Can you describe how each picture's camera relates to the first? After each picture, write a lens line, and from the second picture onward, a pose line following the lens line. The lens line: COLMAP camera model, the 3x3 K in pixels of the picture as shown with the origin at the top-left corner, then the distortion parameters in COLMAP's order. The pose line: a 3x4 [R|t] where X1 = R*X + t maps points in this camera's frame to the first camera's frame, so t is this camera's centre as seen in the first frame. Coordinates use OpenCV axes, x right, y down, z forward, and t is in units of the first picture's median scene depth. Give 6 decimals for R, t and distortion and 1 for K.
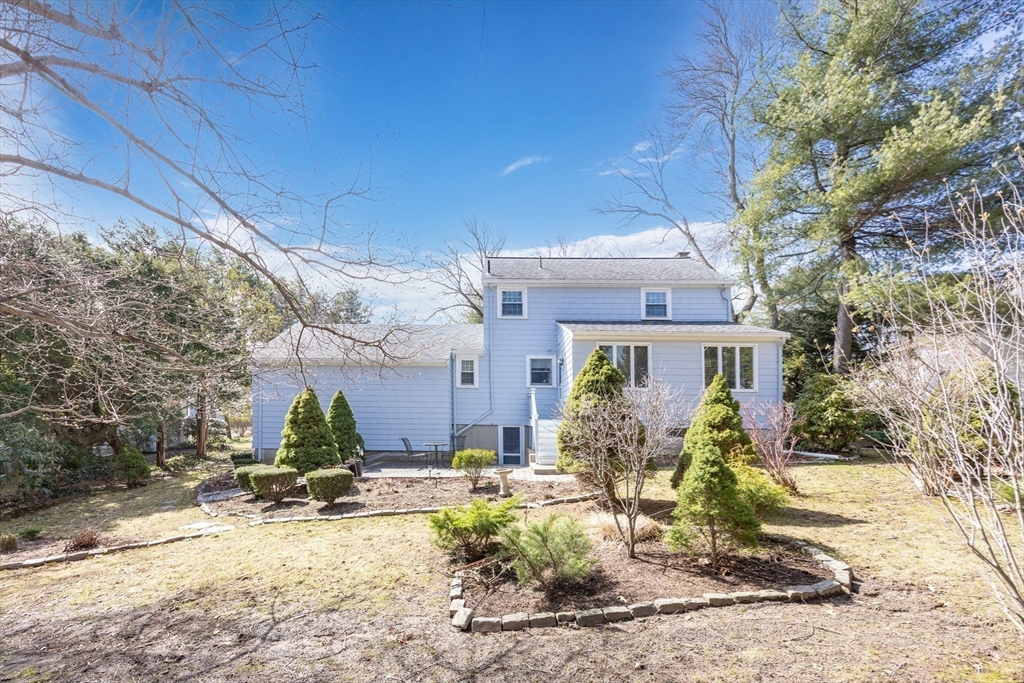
lens RADIAL K [[392.8, 0, 512.0], [0, 392.8, 341.5], [0, 0, 1]] dist [-0.000391, -0.000107]
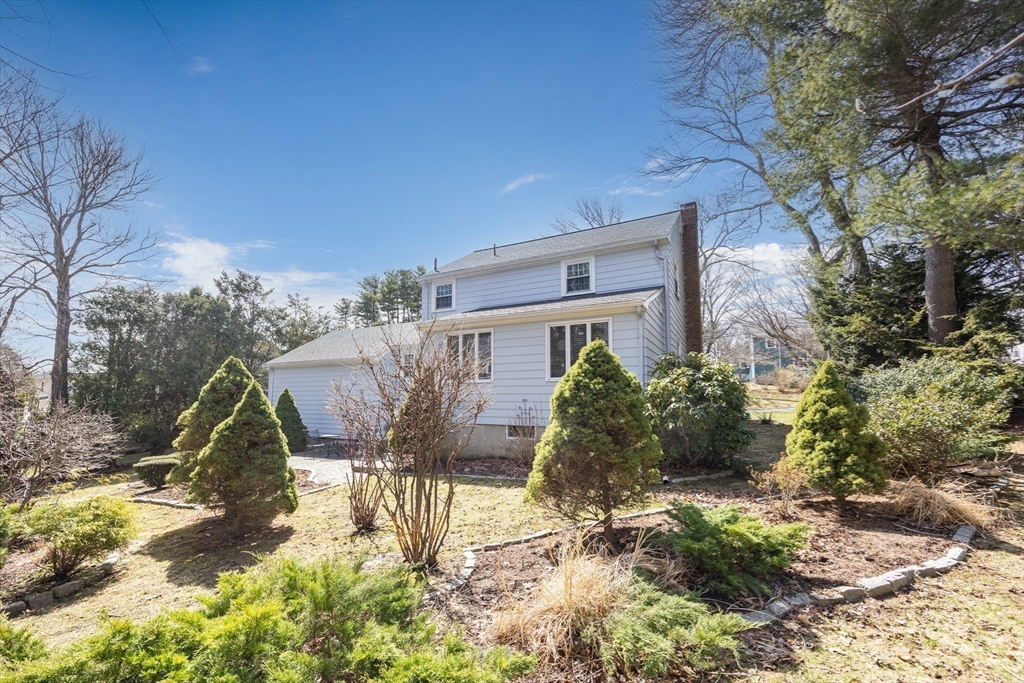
lens RADIAL K [[392.8, 0, 512.0], [0, 392.8, 341.5], [0, 0, 1]] dist [-0.000391, -0.000107]
pose [[0.905418, -0.075655, -0.417726, 0.586385], [0.093127, 0.995421, 0.021570, 0.013418], [0.414181, -0.058431, 0.908317, 0.155888]]
